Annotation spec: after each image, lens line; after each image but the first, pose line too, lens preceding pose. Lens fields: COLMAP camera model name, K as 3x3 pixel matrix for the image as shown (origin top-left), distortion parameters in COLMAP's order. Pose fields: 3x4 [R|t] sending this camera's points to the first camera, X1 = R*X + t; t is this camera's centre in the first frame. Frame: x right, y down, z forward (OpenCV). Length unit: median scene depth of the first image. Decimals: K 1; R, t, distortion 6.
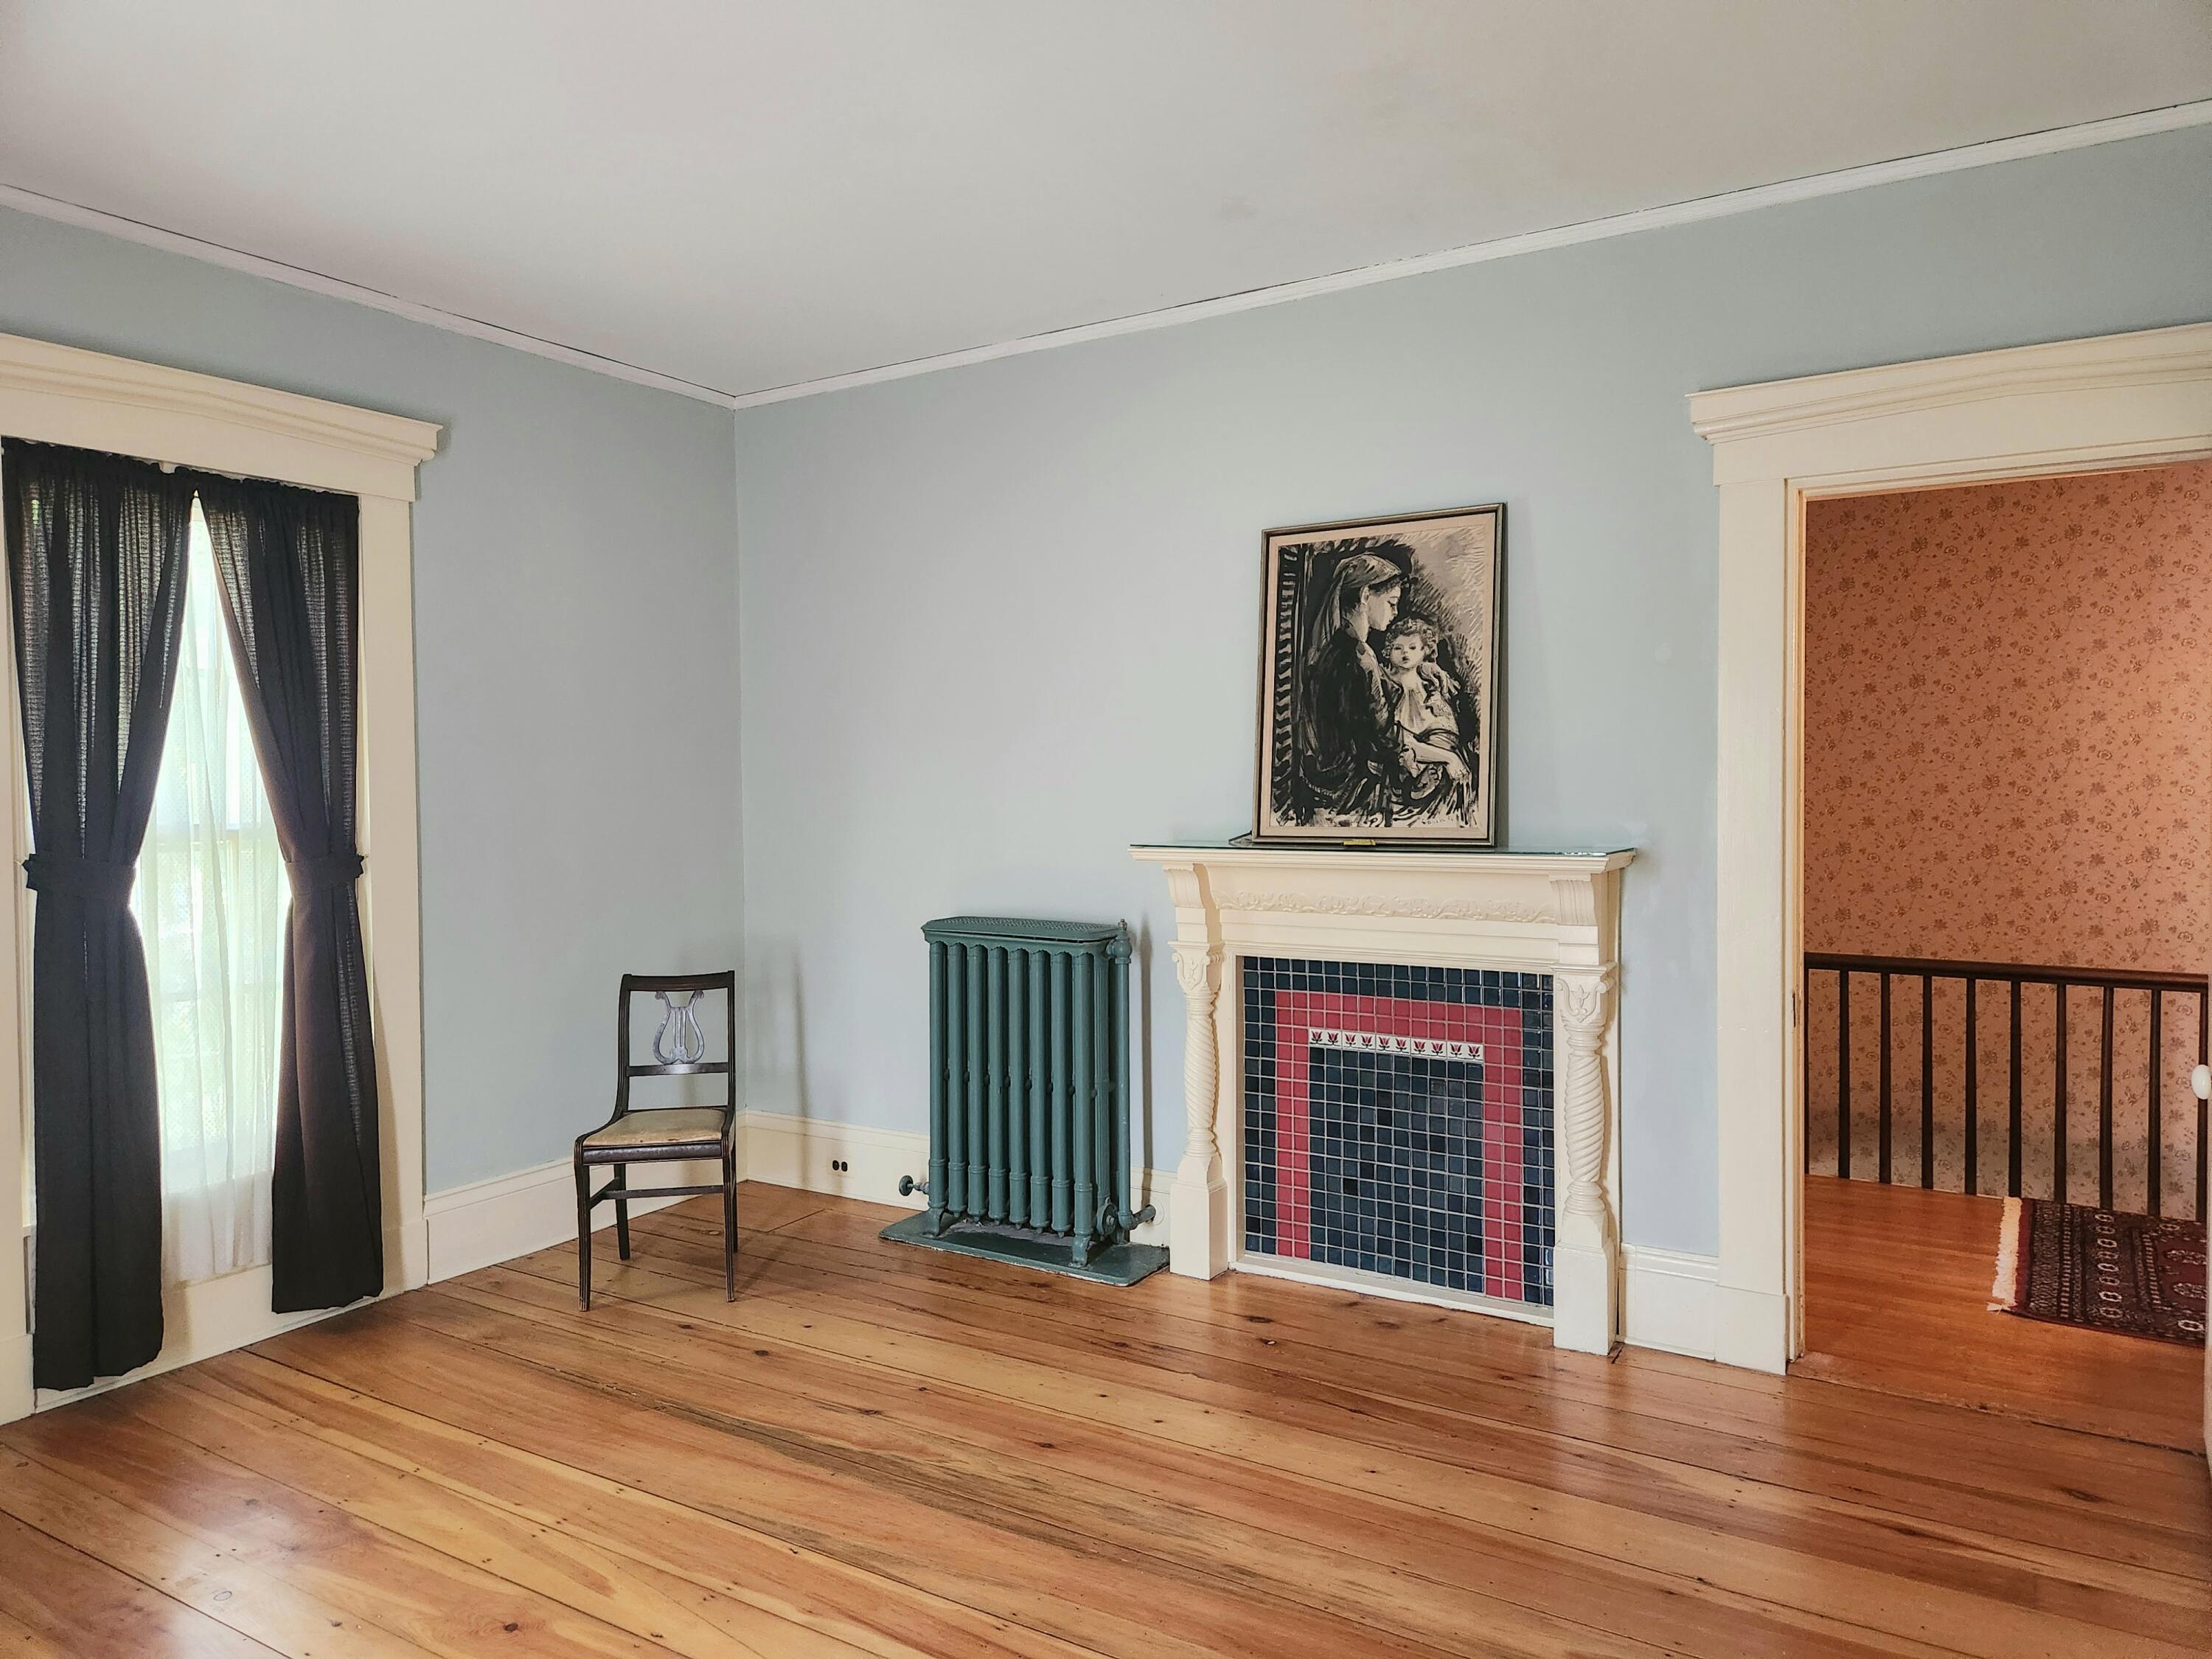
lens RADIAL K [[1470.2, 0, 1085.0], [0, 1470.2, 832.1], [0, 0, 1]] dist [0.084538, -0.077424]
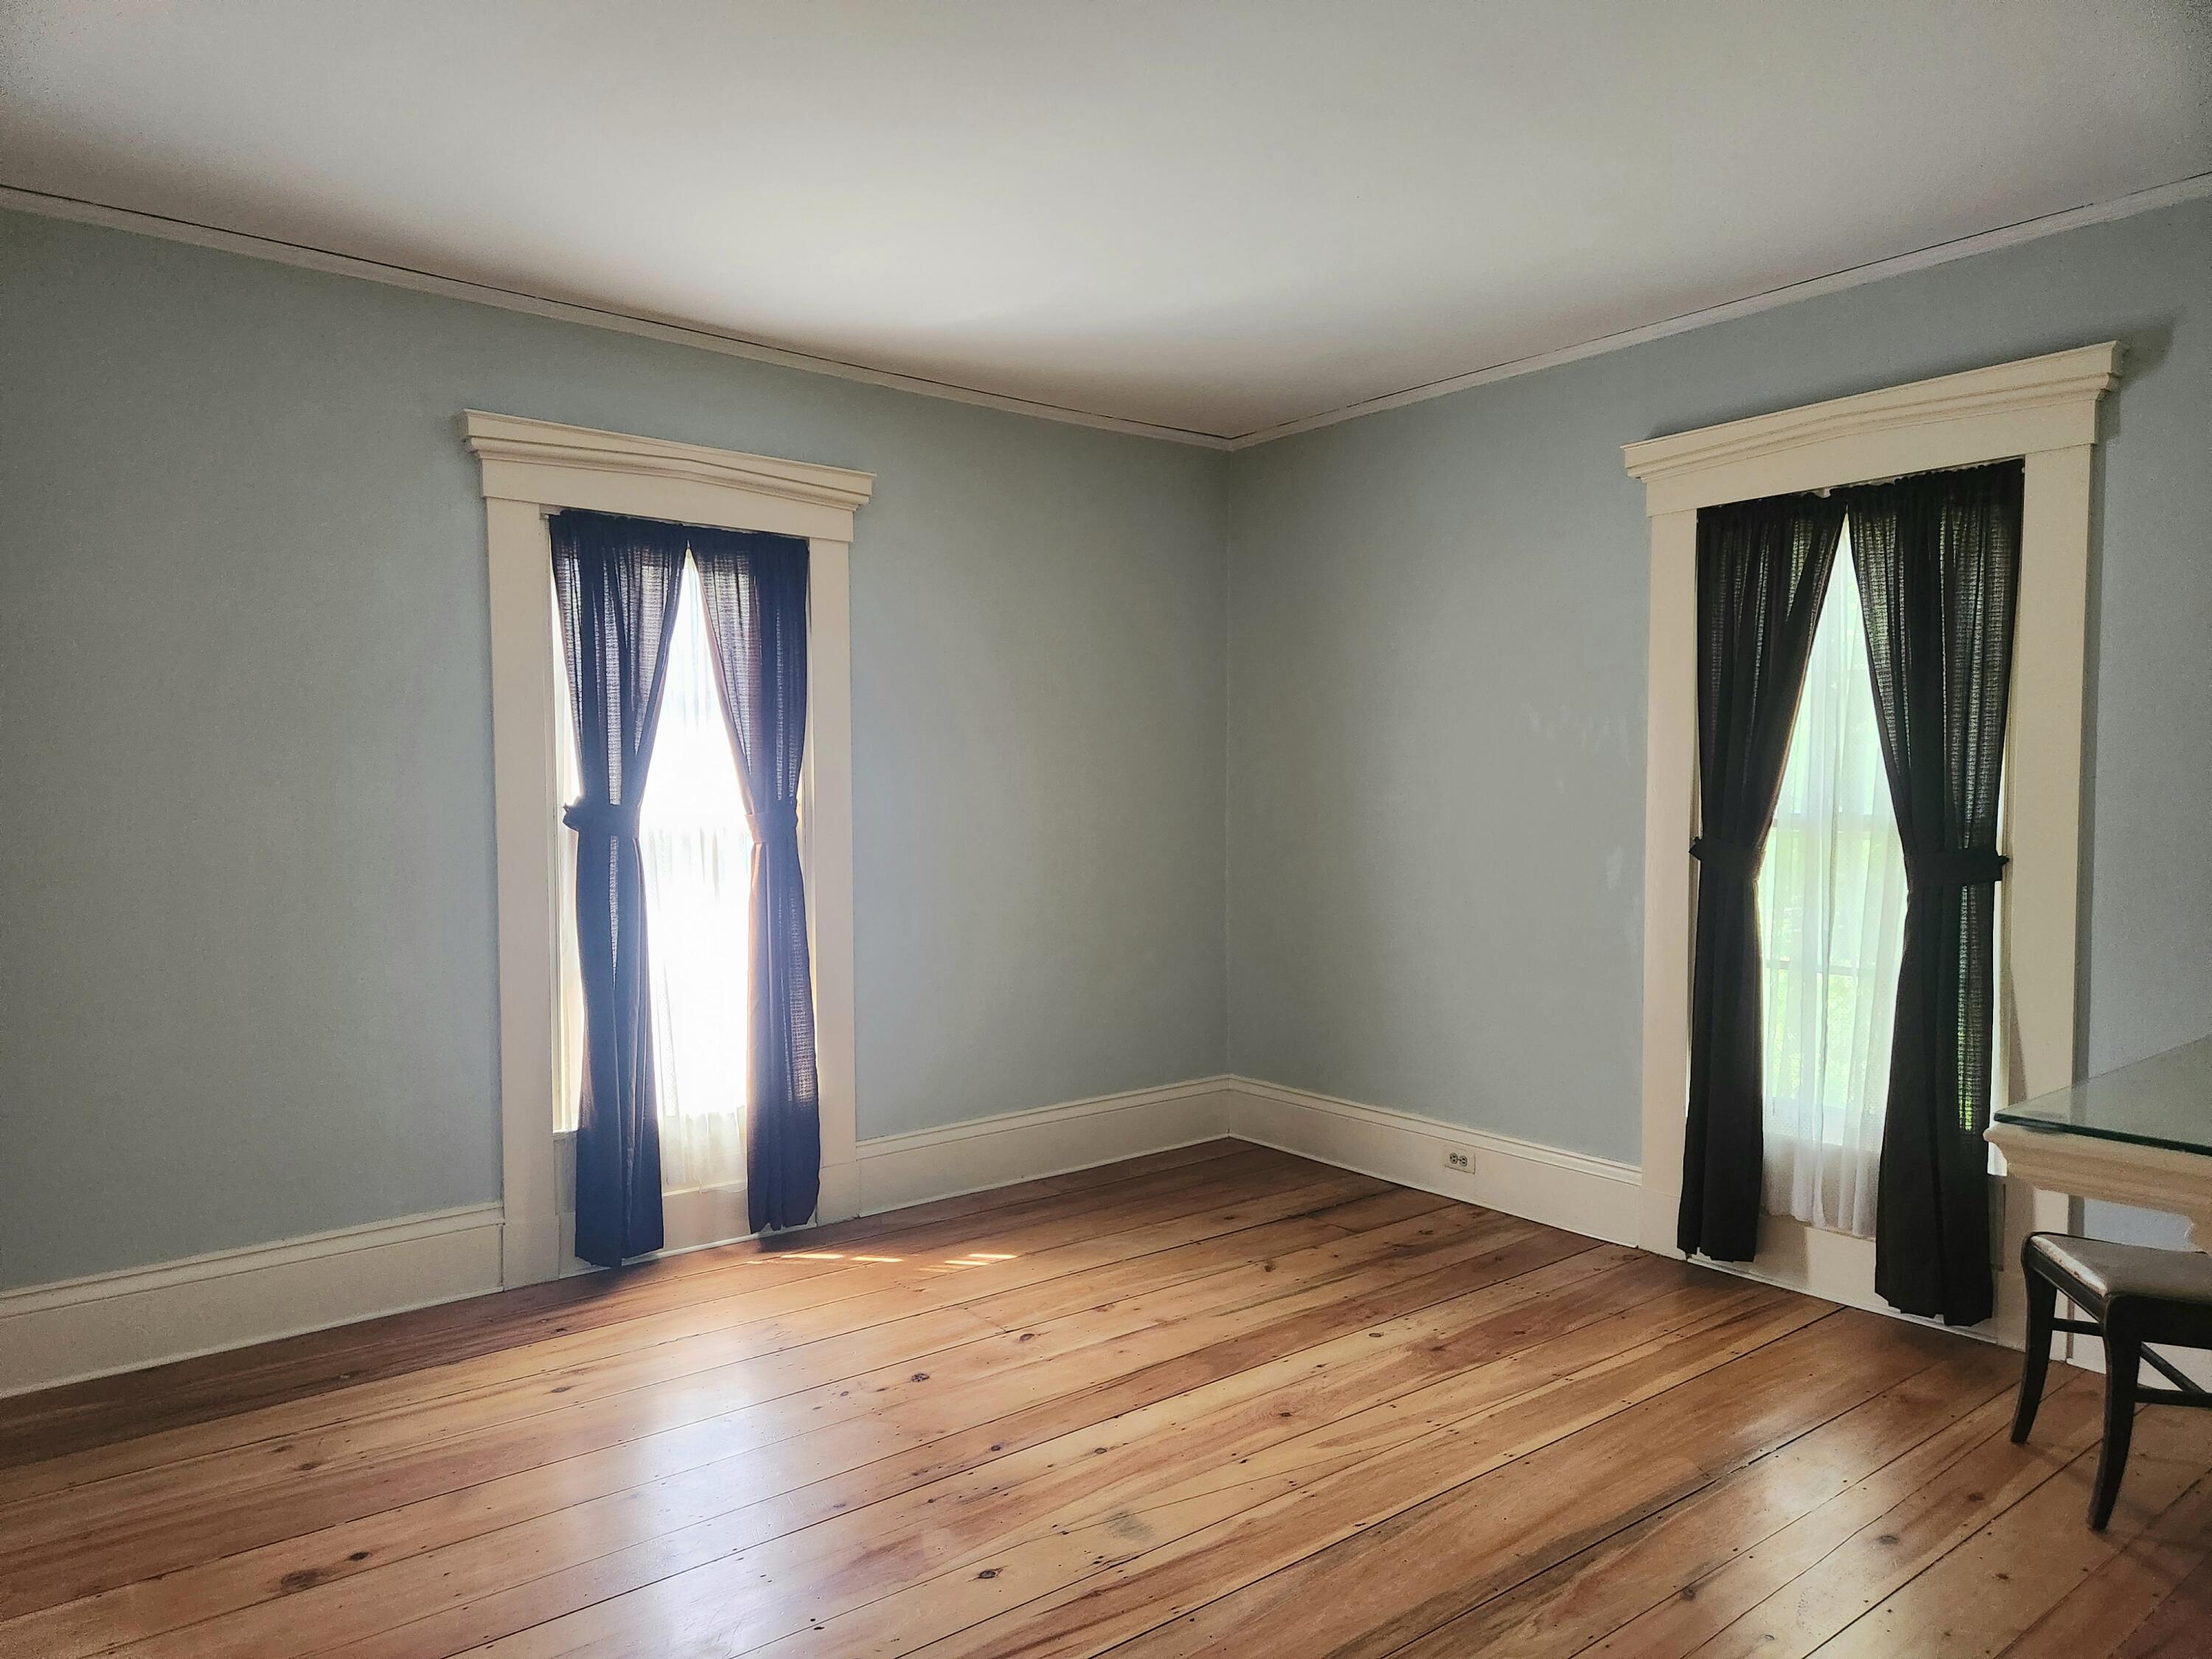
lens RADIAL K [[1470.2, 0, 1085.0], [0, 1470.2, 832.1], [0, 0, 1]] dist [0.084538, -0.077424]
pose [[-0.337303, 0.054461, -0.939819, 0.652647], [-0.012731, 0.997970, 0.062400, -0.056653], [0.941310, 0.033013, -0.335925, 0.898946]]
